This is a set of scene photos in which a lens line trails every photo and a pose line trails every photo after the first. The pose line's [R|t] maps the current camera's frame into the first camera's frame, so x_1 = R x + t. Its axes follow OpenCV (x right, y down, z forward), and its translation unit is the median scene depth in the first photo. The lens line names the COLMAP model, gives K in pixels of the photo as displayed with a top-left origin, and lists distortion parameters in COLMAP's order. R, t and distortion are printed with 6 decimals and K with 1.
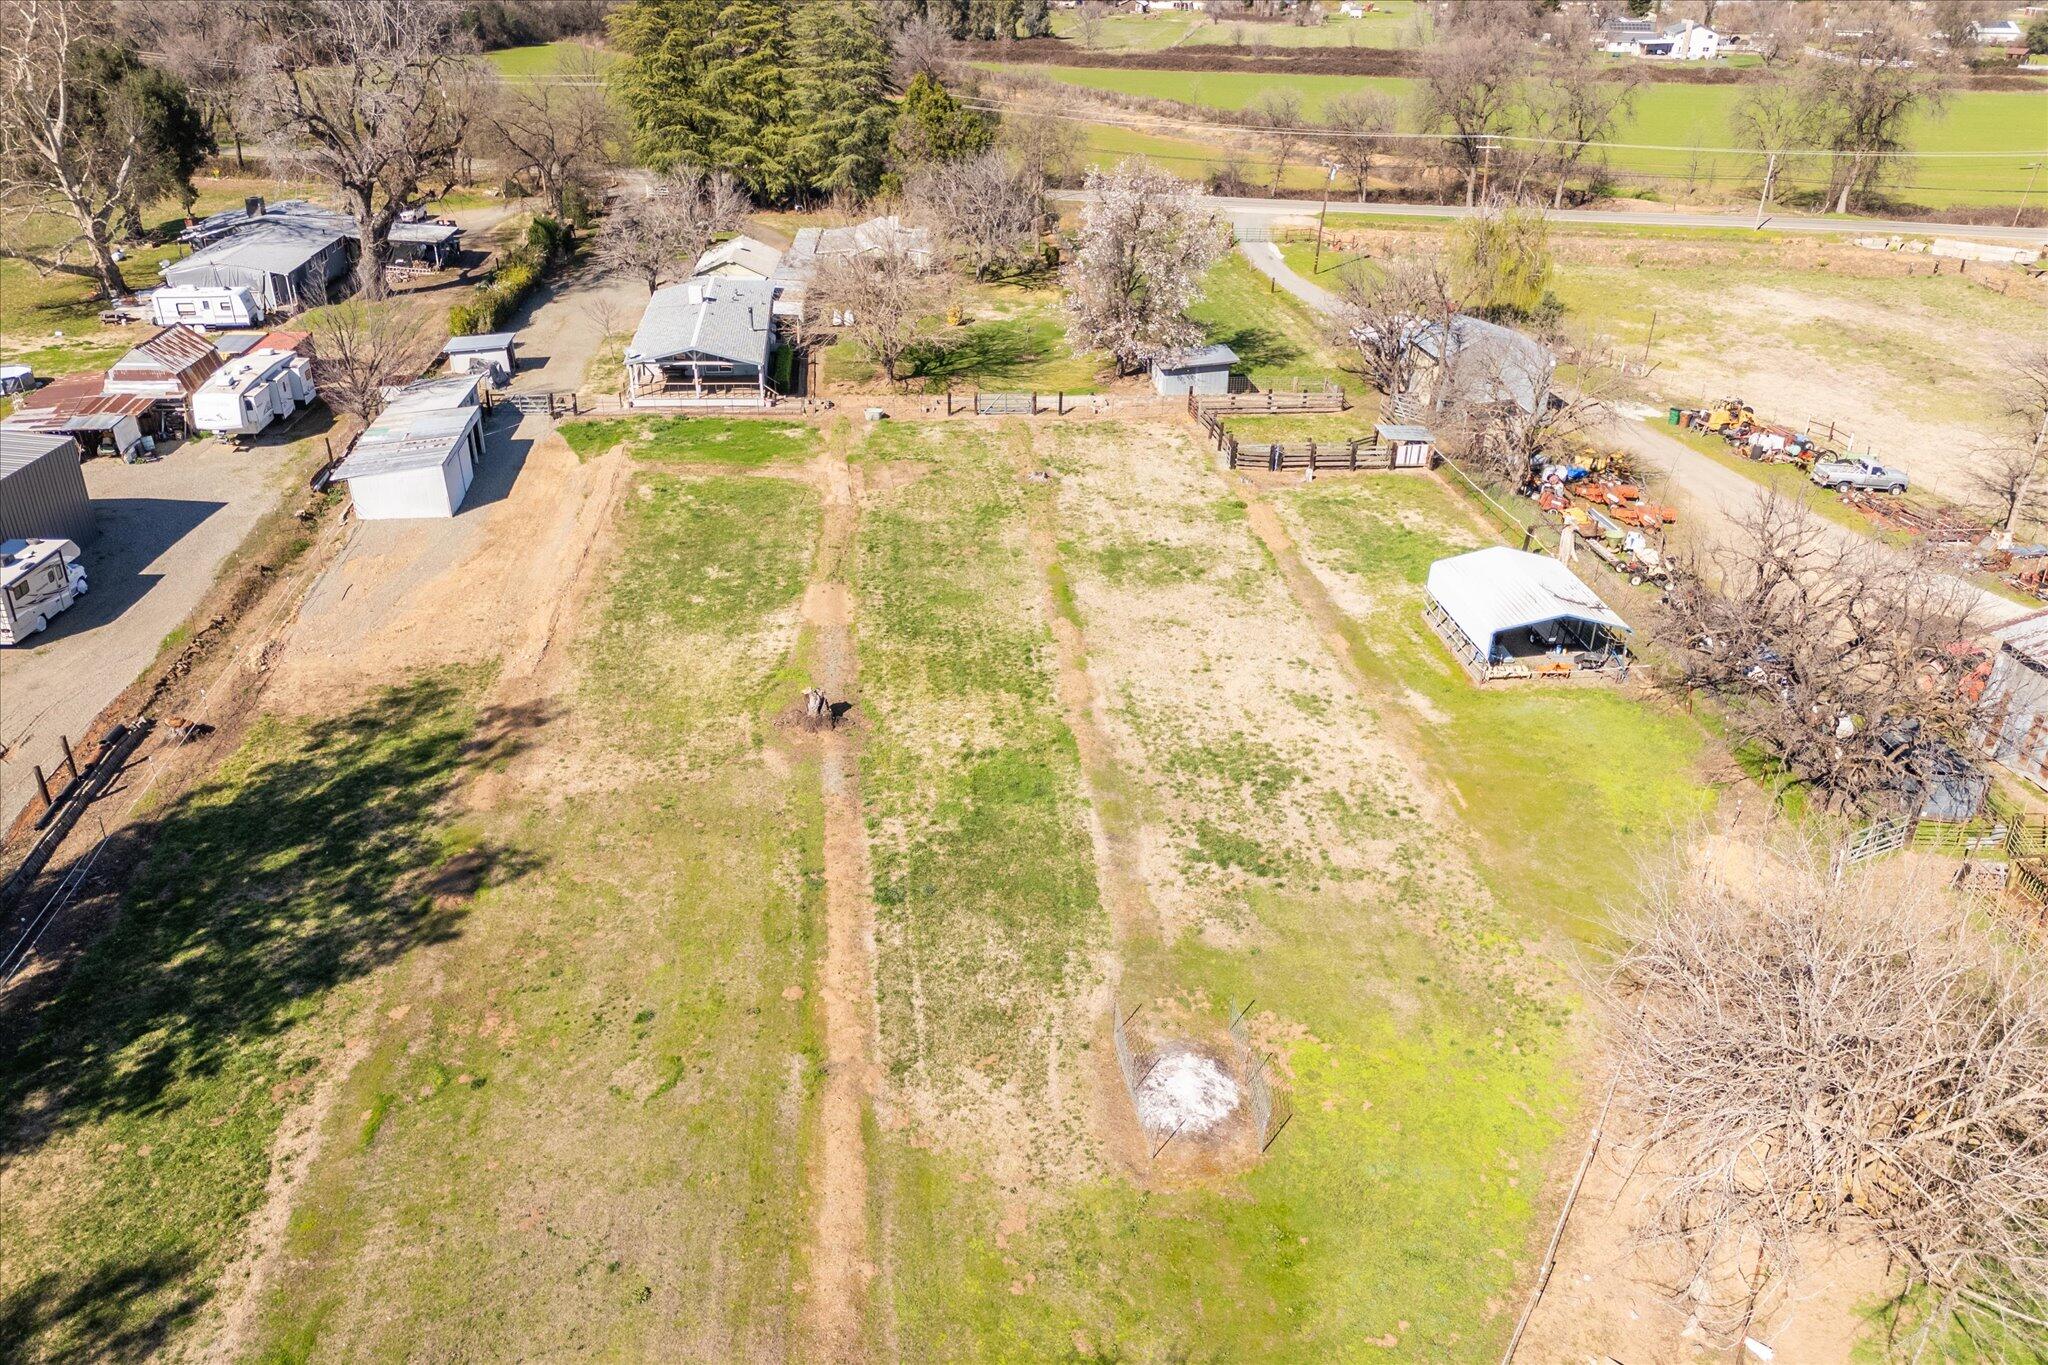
lens RADIAL K [[1544.3, 0, 1024.0], [0, 1544.3, 682.5], [0, 0, 1]] dist [0.078407, -0.093222]
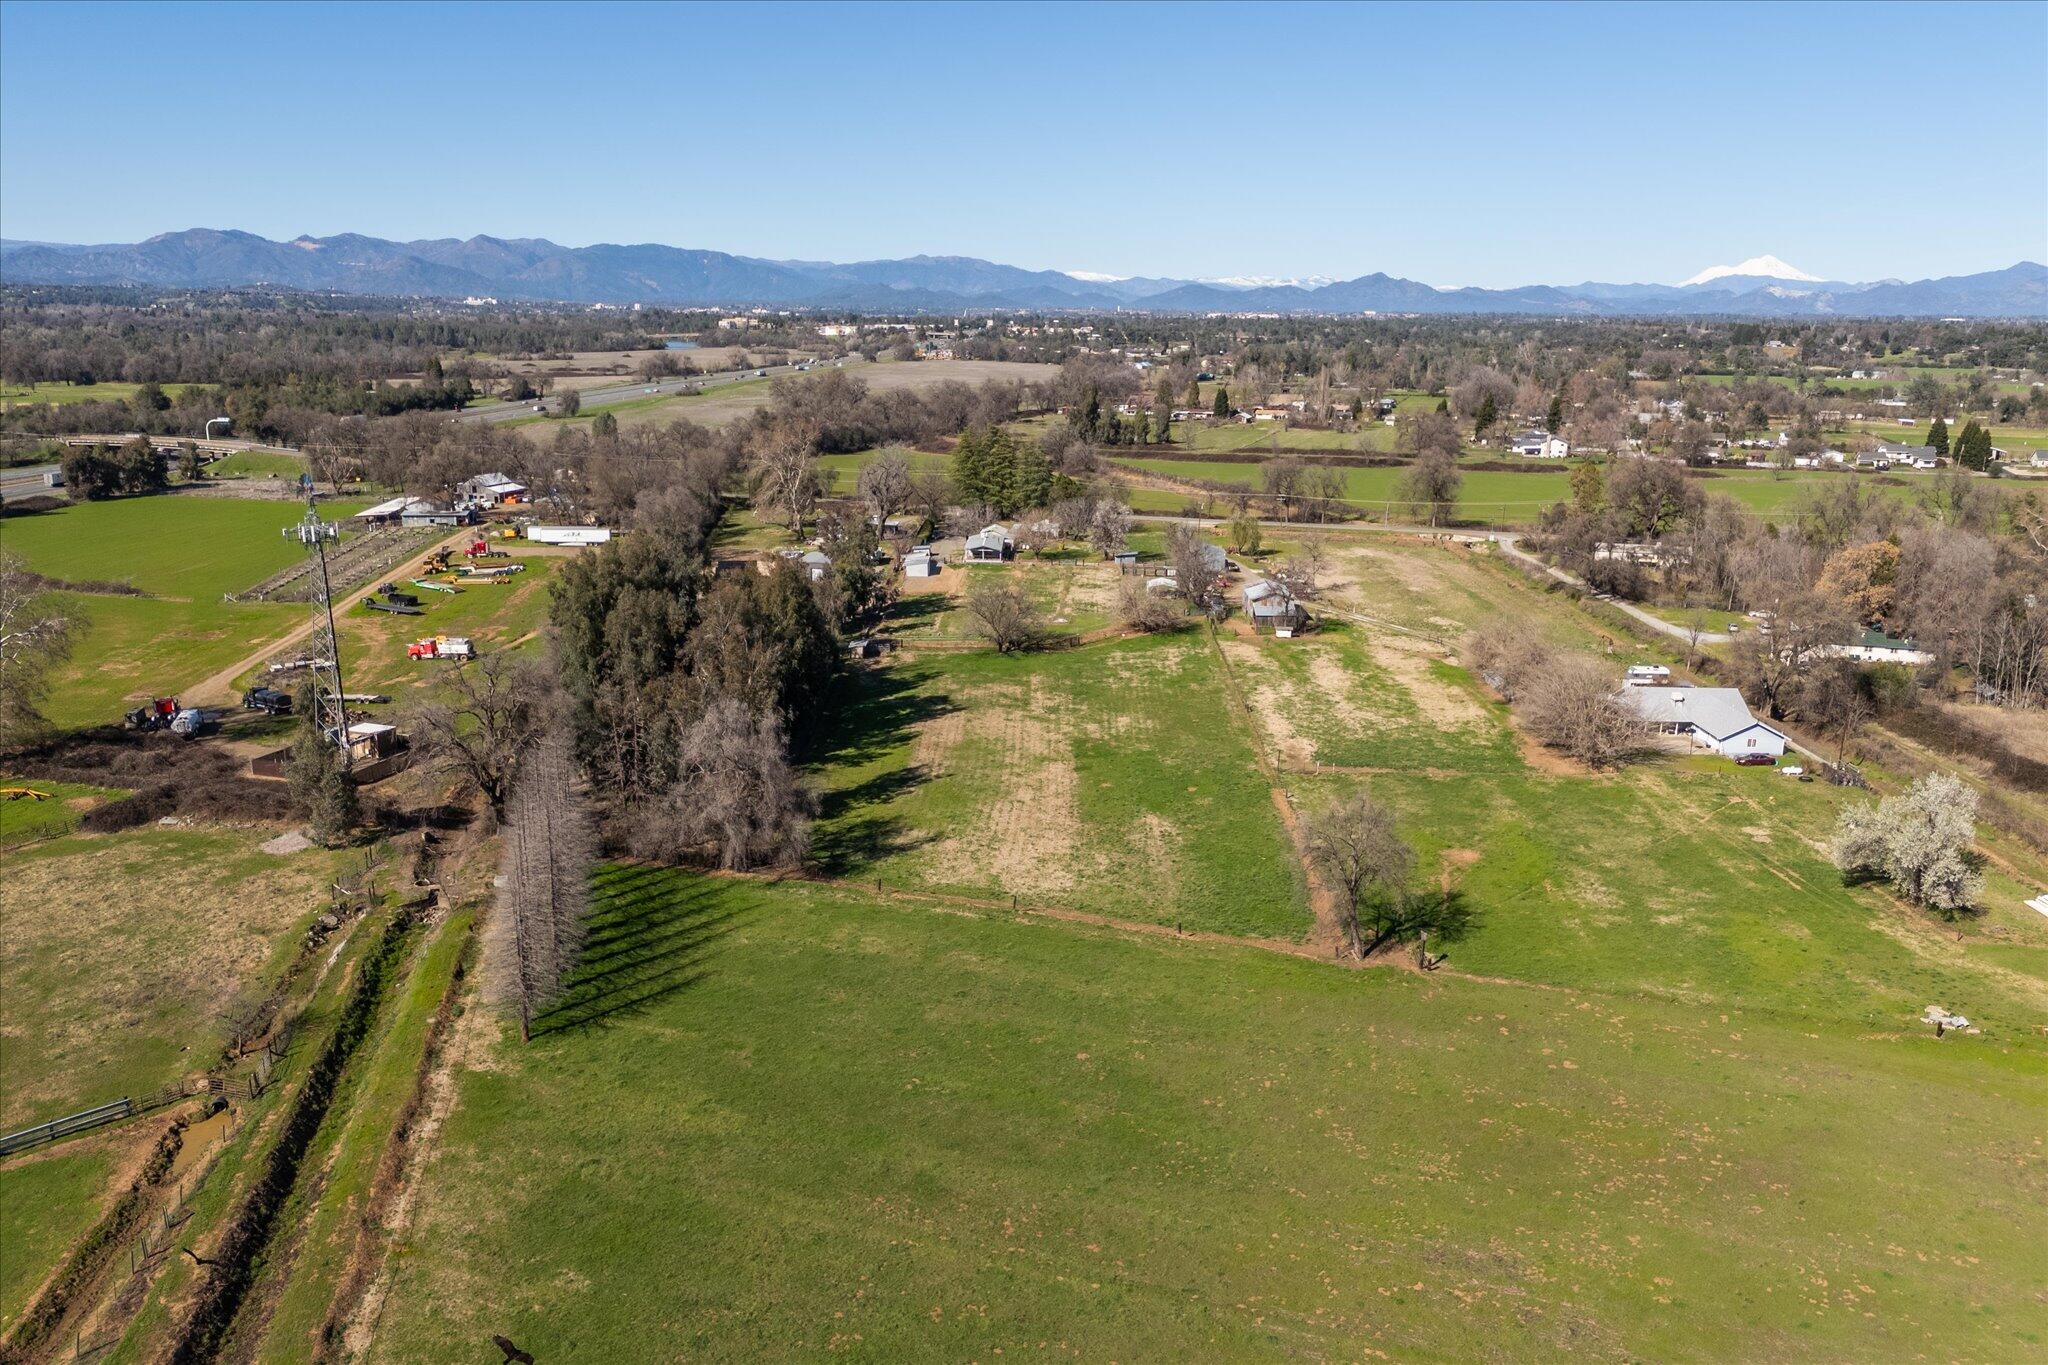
lens RADIAL K [[1544.3, 0, 1024.0], [0, 1544.3, 682.5], [0, 0, 1]] dist [0.078407, -0.093222]
pose [[0.990848, 0.024260, -0.132784, 0.228433], [-0.052813, 0.974971, -0.215969, 0.538200], [0.124221, 0.221005, 0.967329, -1.492198]]
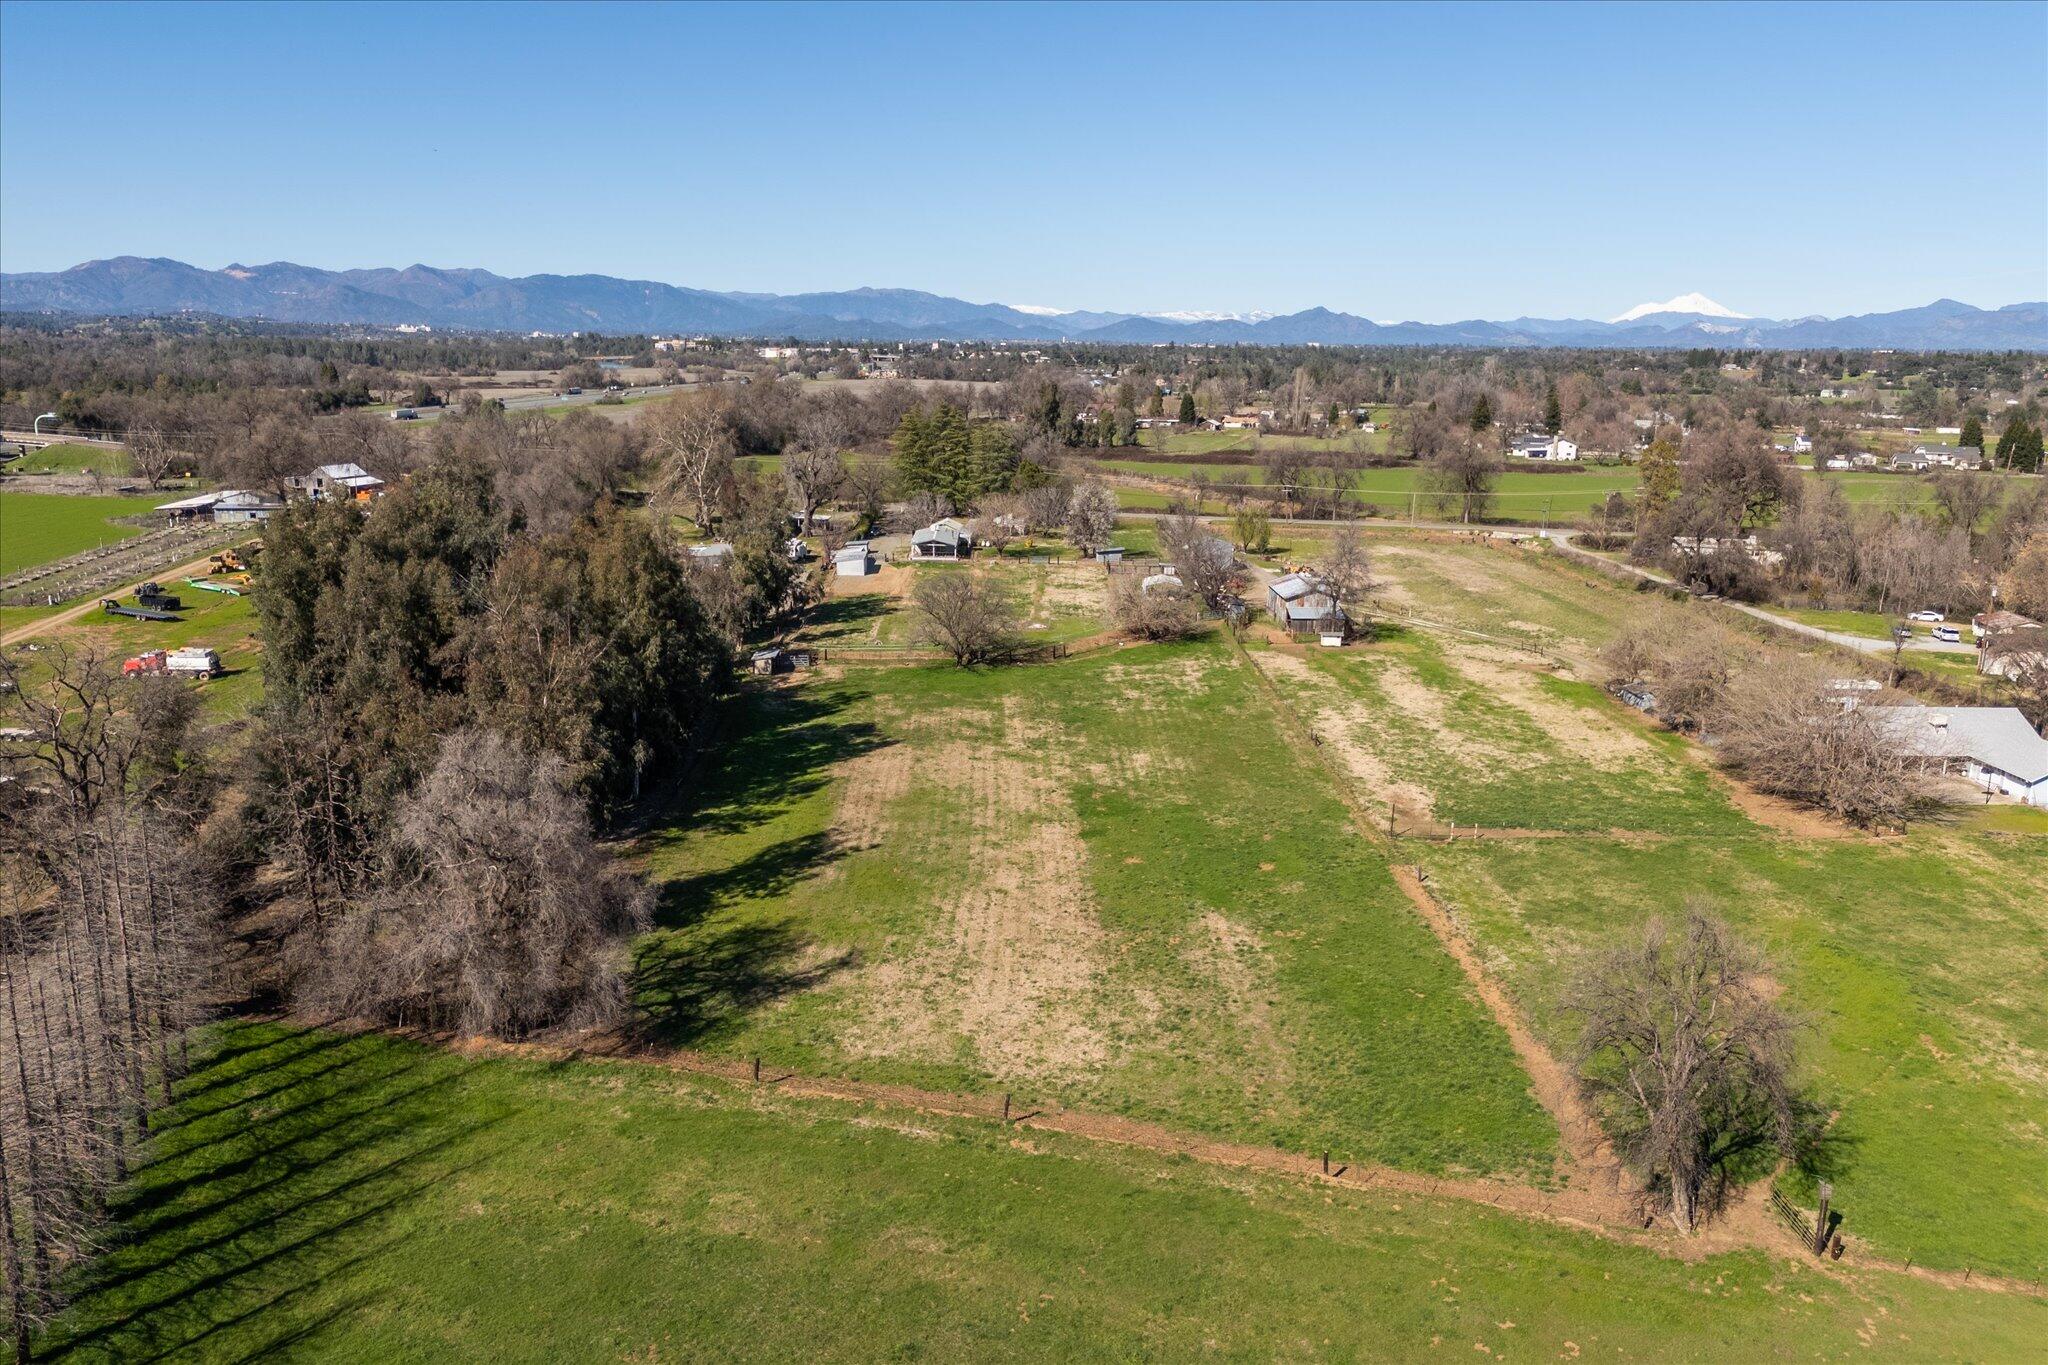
lens RADIAL K [[1544.3, 0, 1024.0], [0, 1544.3, 682.5], [0, 0, 1]] dist [0.078407, -0.093222]
pose [[0.994976, 0.016630, -0.098724, 0.154067], [-0.039795, 0.970552, -0.237580, 0.451289], [0.091866, 0.240315, 0.966338, -1.073225]]
